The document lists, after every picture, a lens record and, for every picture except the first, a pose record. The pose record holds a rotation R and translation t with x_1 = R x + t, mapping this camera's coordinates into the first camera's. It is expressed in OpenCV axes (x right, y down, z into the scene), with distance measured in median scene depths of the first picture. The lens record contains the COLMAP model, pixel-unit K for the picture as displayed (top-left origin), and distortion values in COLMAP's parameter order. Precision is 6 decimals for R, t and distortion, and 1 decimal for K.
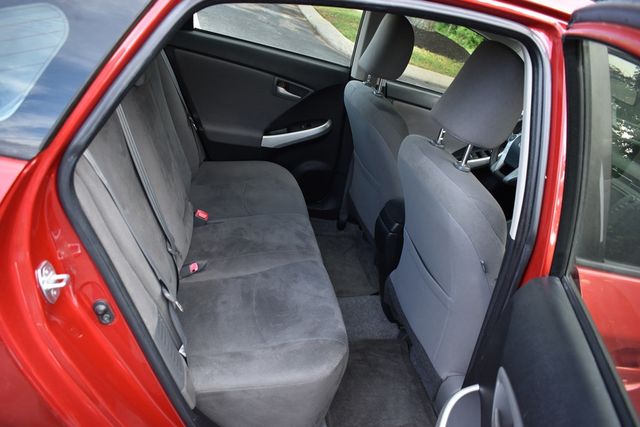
lens RADIAL K [[499.4, 0, 320.0], [0, 499.4, 213.5], [0, 0, 1]] dist [-0.092077, 0.007158]
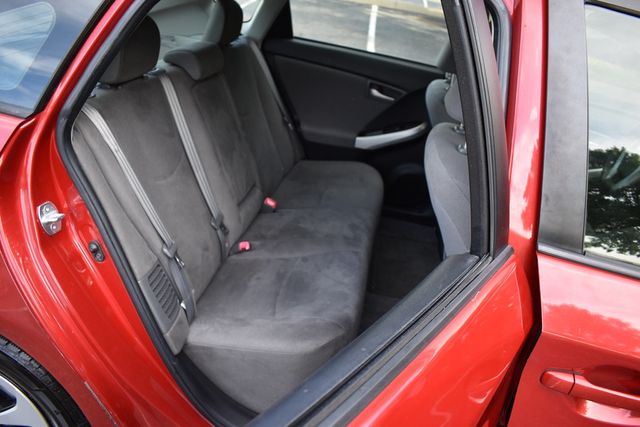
lens RADIAL K [[499.4, 0, 320.0], [0, 499.4, 213.5], [0, 0, 1]] dist [-0.092077, 0.007158]
pose [[0.925195, 0.061134, -0.374536, 0.303250], [-0.079307, 0.996294, -0.033287, 0.059935], [0.371113, 0.060500, 0.926615, 0.037321]]
